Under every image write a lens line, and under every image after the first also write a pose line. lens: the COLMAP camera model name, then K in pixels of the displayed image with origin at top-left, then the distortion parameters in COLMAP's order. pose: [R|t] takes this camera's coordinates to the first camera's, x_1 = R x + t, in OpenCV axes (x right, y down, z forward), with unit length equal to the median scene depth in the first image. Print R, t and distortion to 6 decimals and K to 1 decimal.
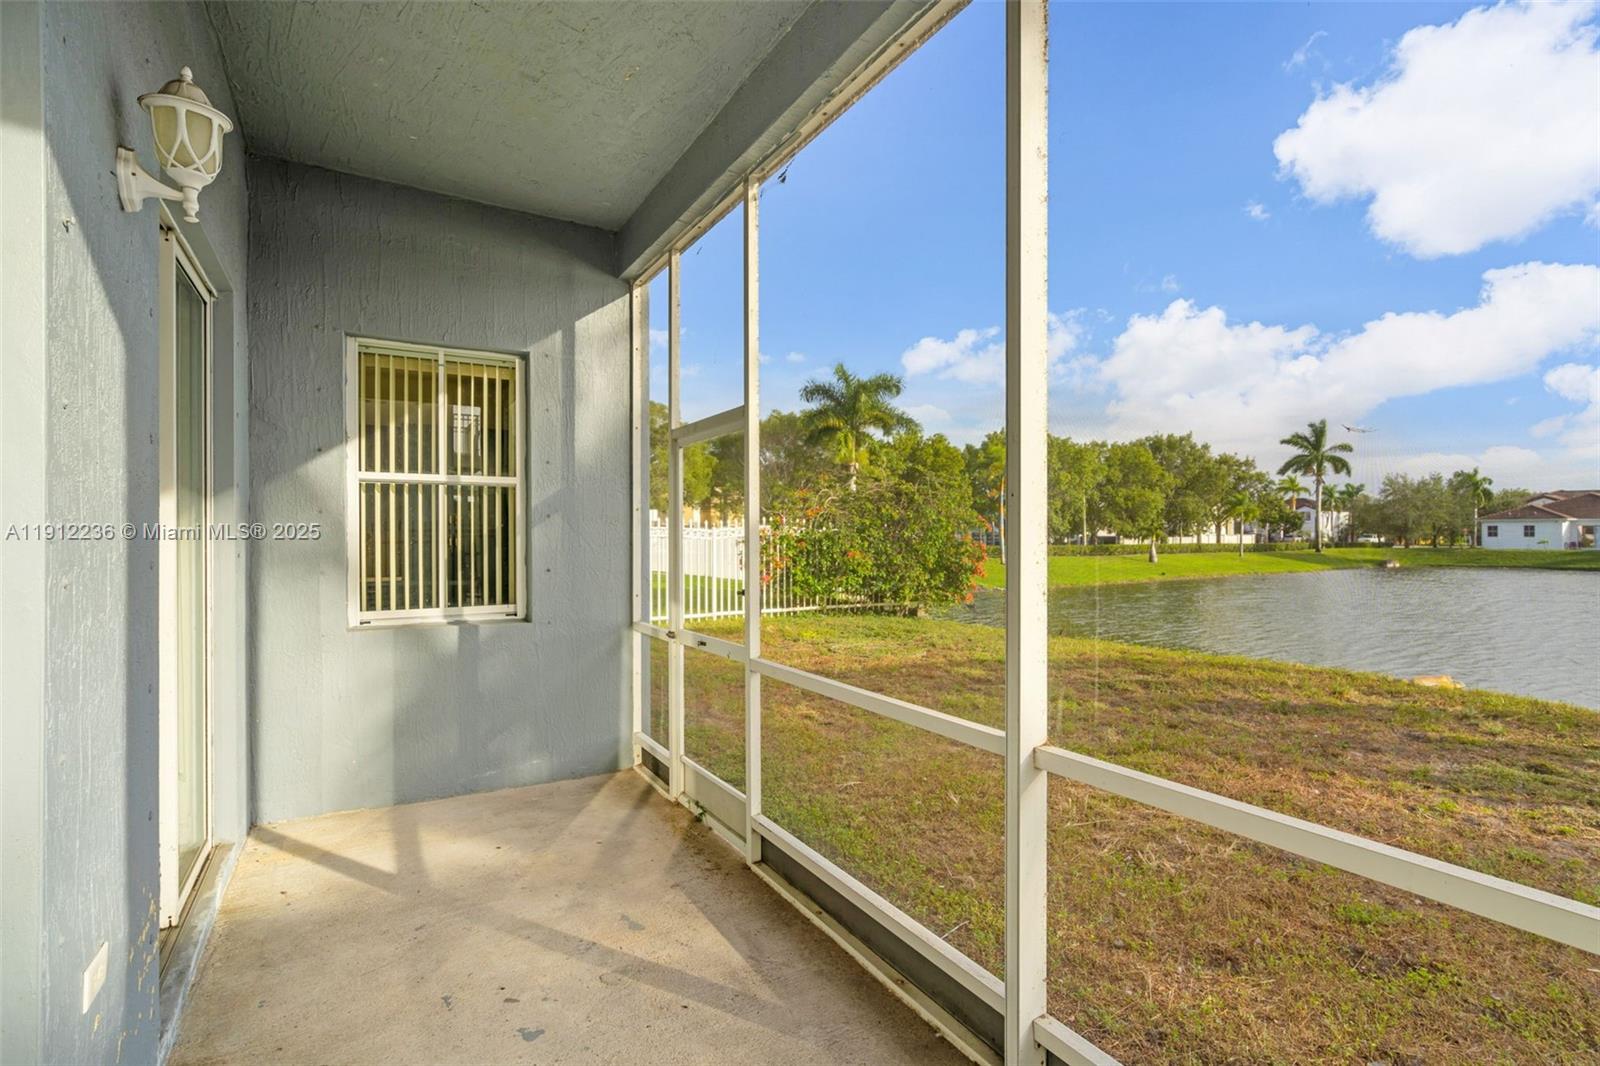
lens RADIAL K [[741.5, 0, 797.7], [0, 741.5, 532.8], [0, 0, 1]] dist [-0.001429, 0.000004]
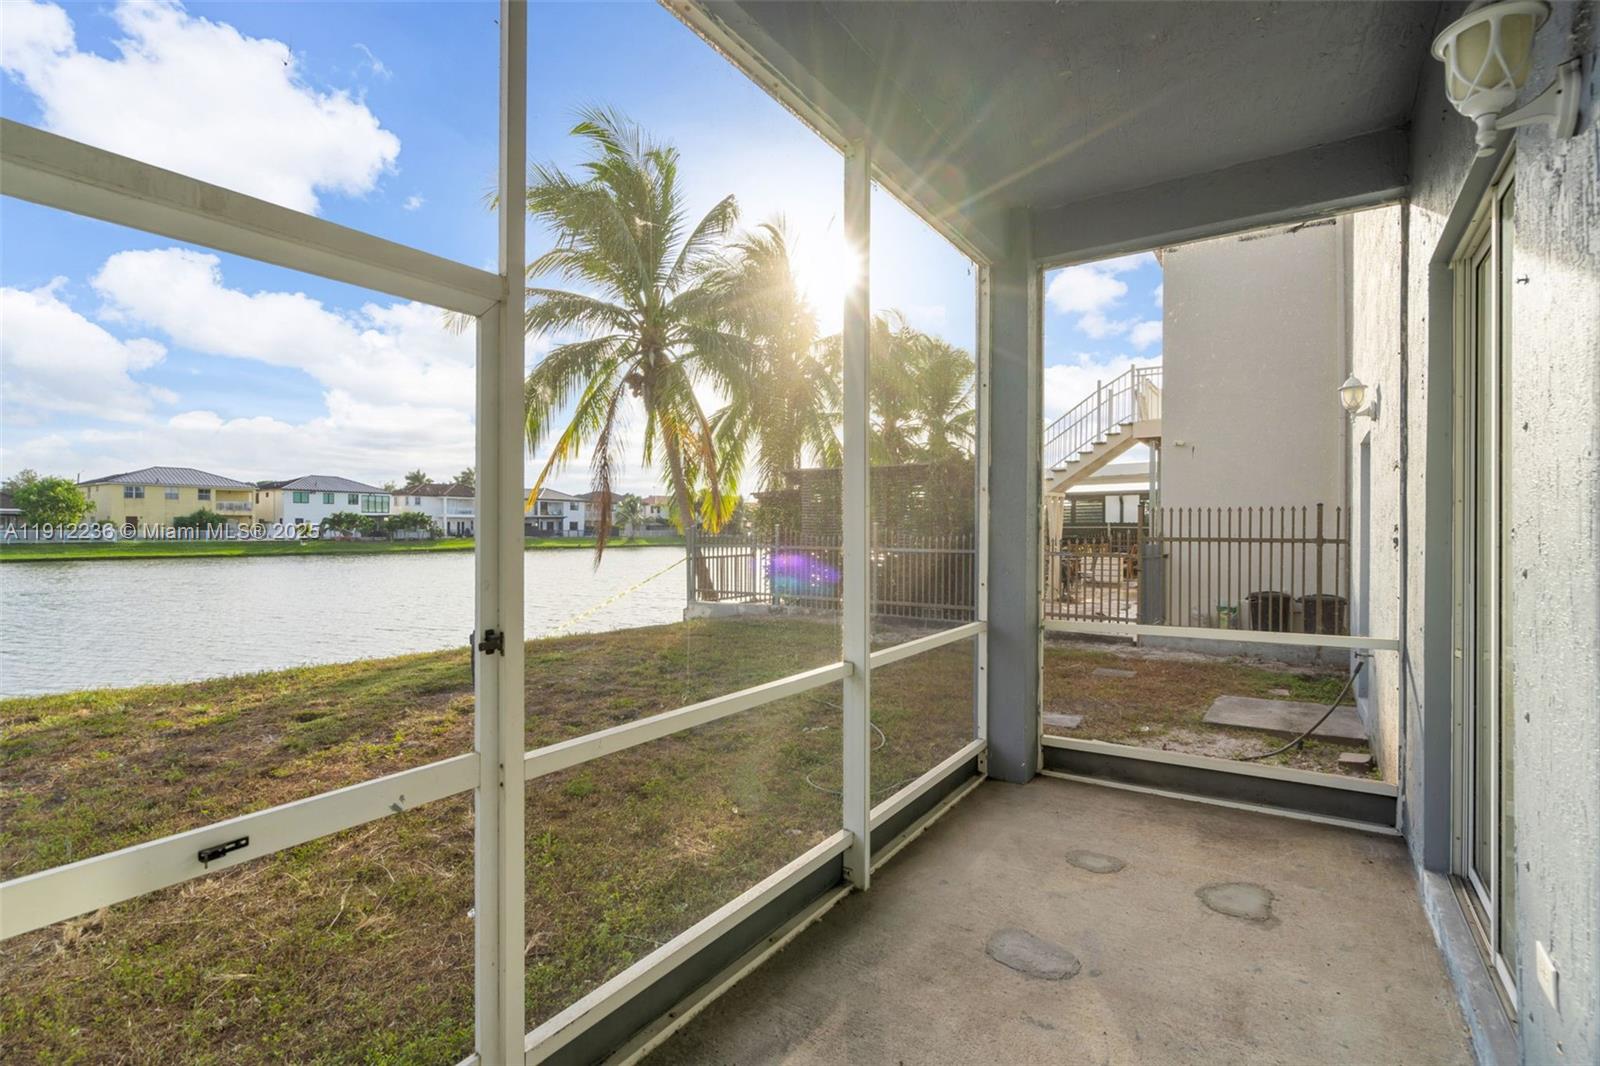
lens RADIAL K [[741.5, 0, 797.7], [0, 741.5, 532.8], [0, 0, 1]] dist [-0.001429, 0.000004]
pose [[-0.424720, -0.007057, 0.905297, -0.863051], [-0.001156, 0.999973, 0.007253, 0.000590], [-0.905324, 0.002033, -0.424717, 1.435412]]
